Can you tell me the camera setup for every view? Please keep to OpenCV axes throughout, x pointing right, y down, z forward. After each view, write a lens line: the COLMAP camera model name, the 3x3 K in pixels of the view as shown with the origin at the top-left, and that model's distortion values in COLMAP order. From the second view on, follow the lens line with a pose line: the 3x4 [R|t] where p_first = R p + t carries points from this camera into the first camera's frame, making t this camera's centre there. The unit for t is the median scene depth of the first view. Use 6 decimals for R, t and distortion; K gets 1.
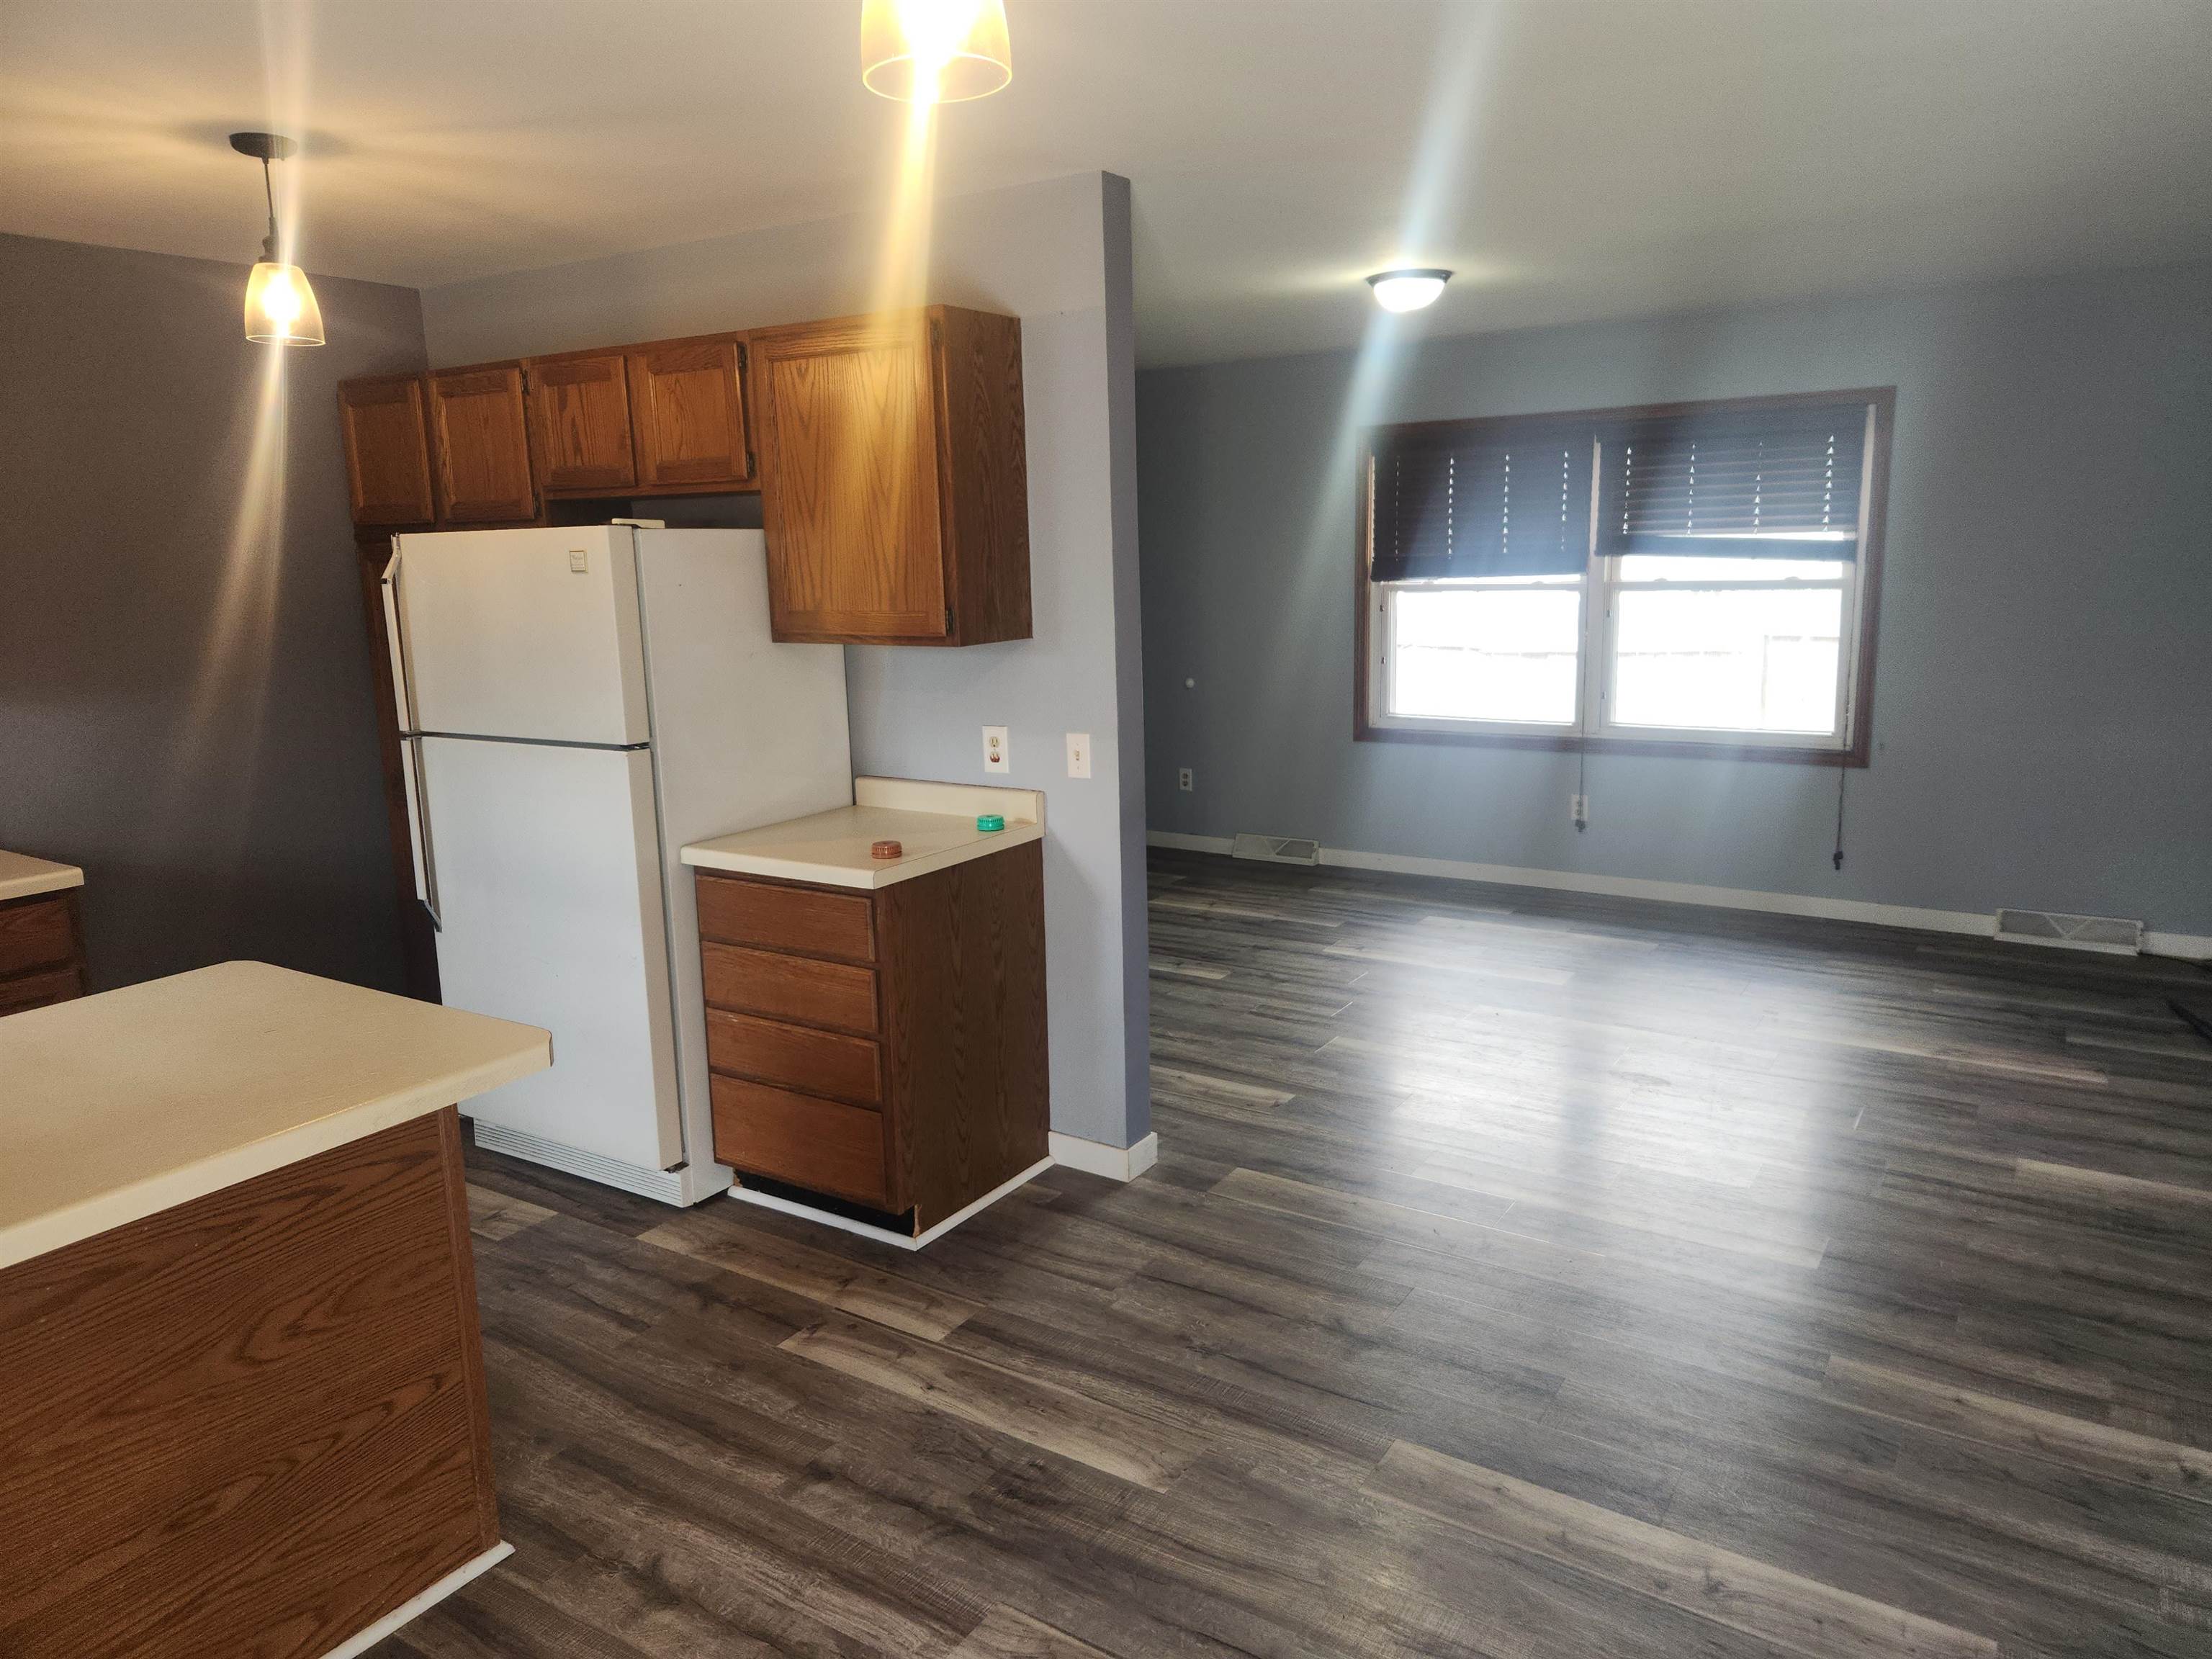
lens RADIAL K [[1474.2, 0, 1119.5], [0, 1474.2, 804.9], [0, 0, 1]] dist [0.080177, -0.066806]
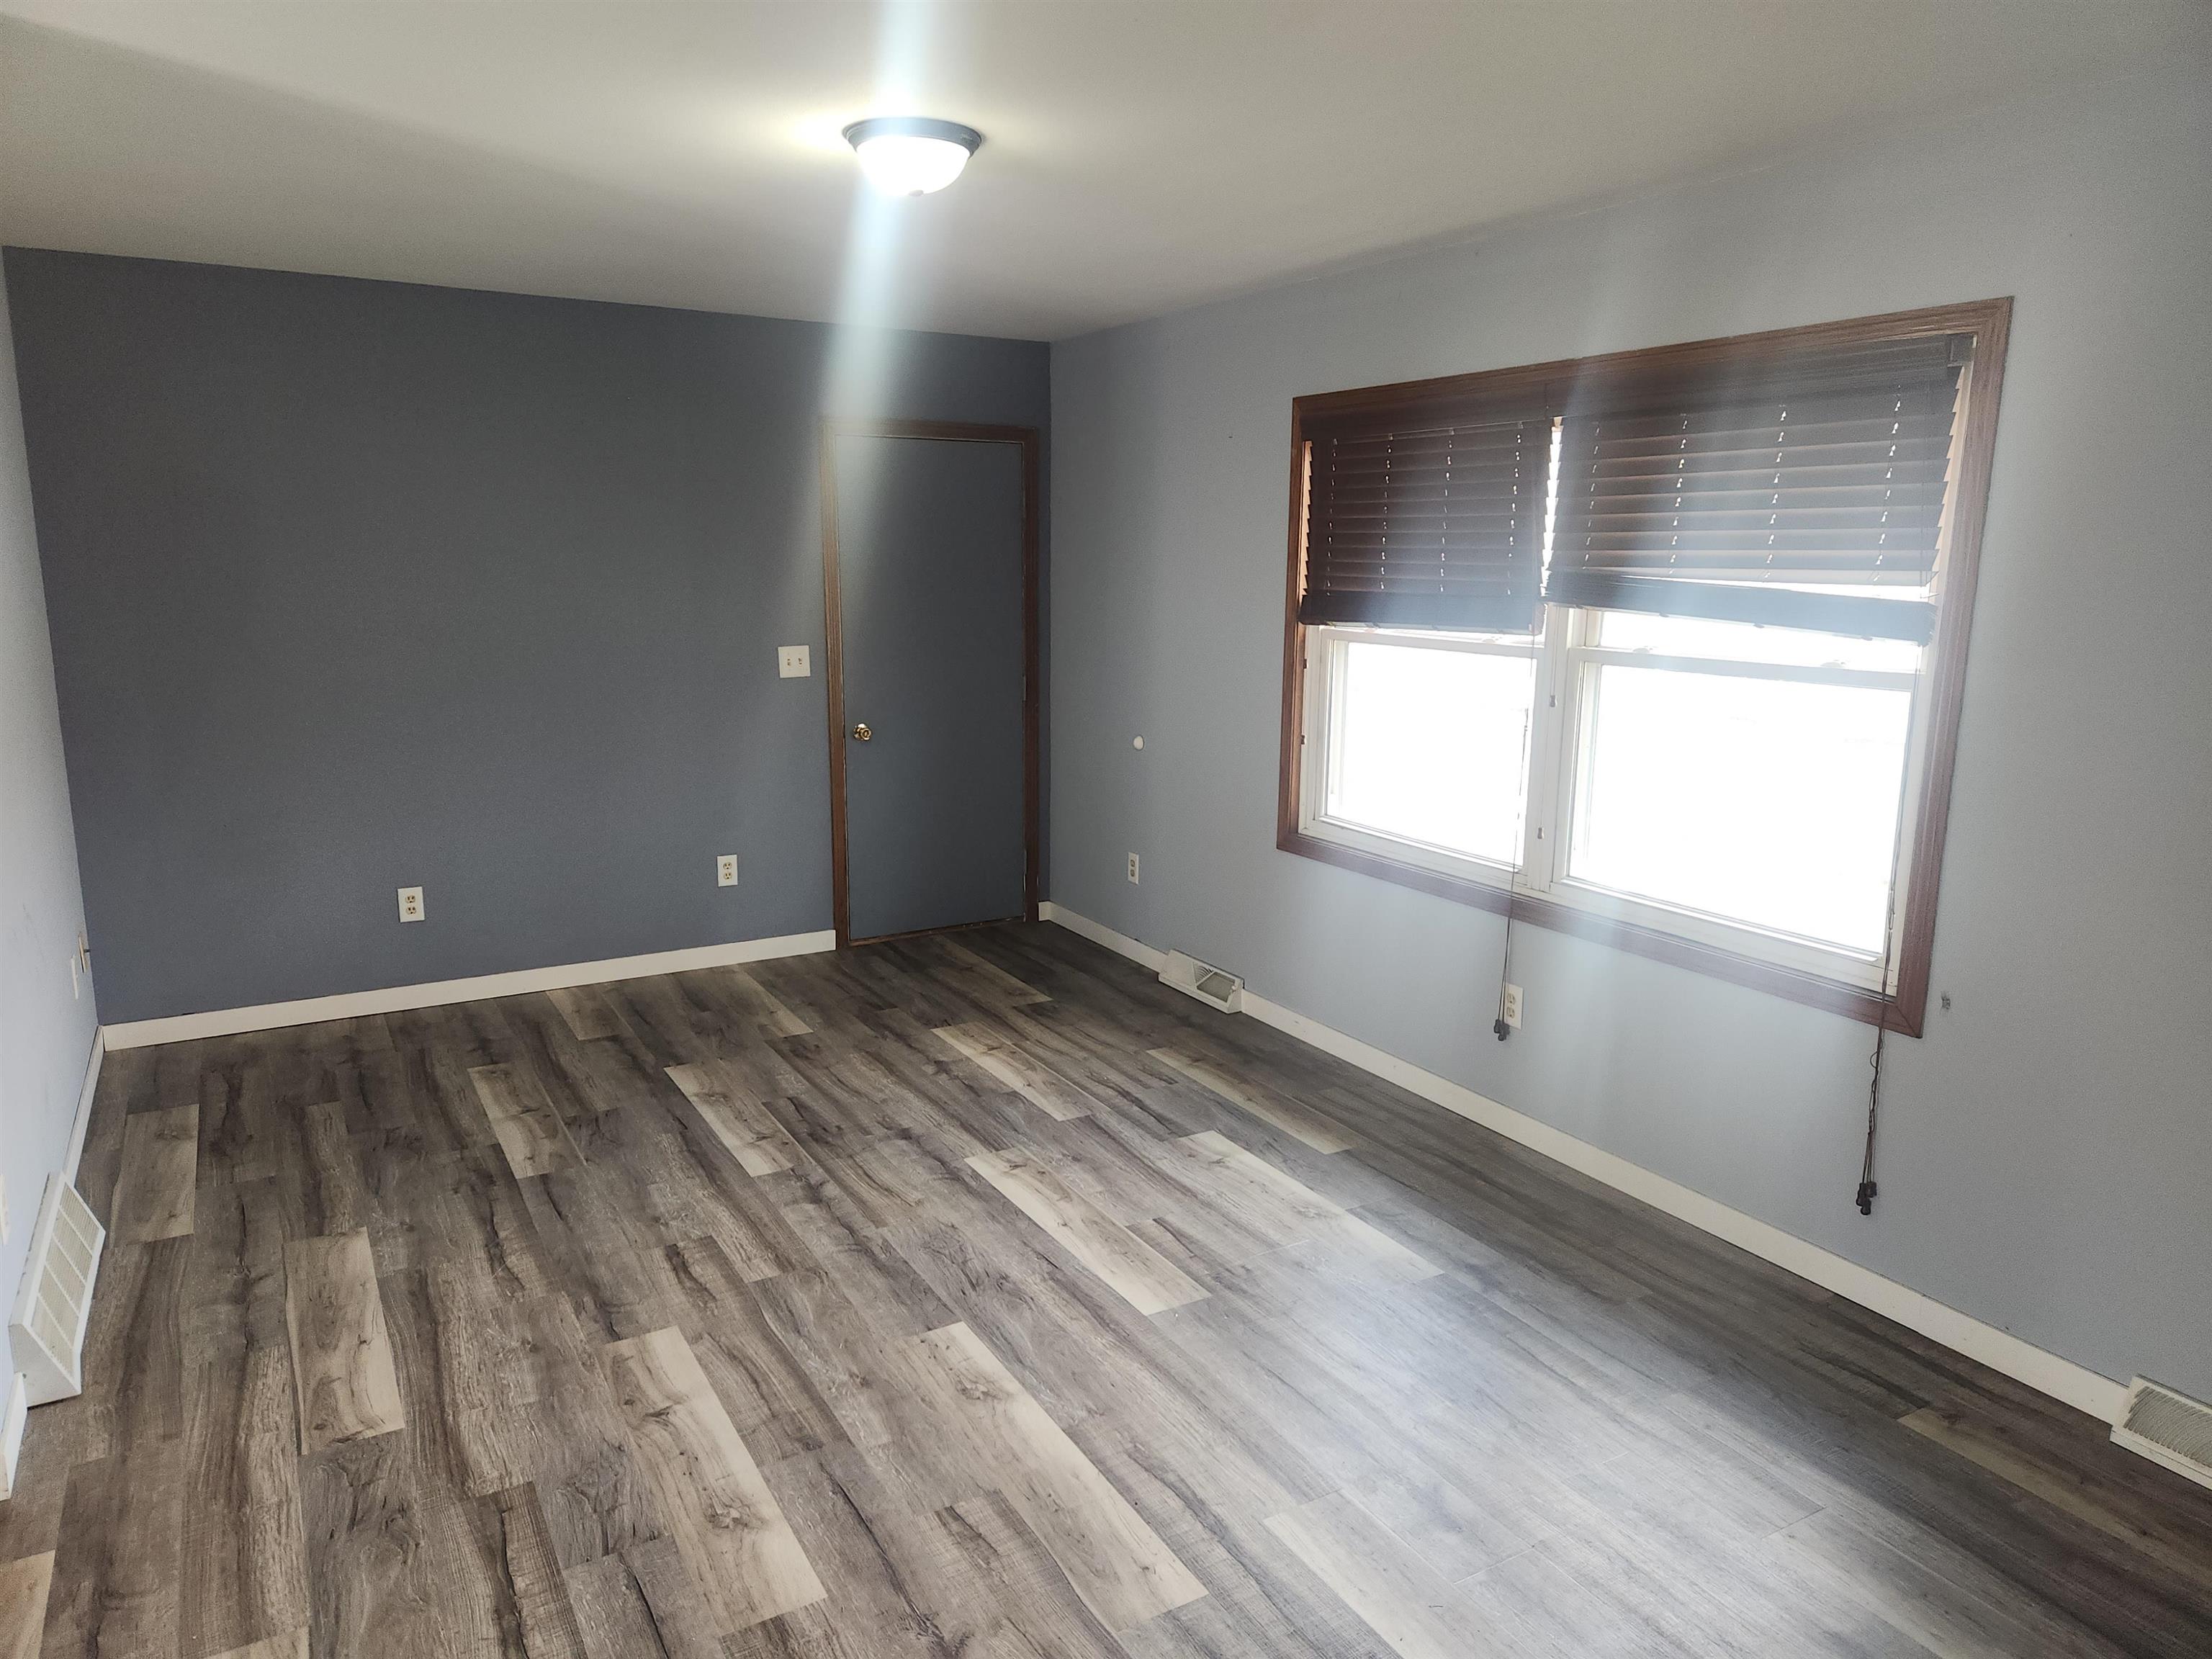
lens RADIAL K [[1454.3, 0, 1110.6], [0, 1454.3, 823.5], [0, 0, 1]] dist [0.071442, -0.057448]
pose [[0.892540, 0.118350, -0.435162, 0.785562], [-0.113536, 0.992839, 0.037152, -0.145929], [0.436443, 0.016247, 0.899585, 0.694521]]
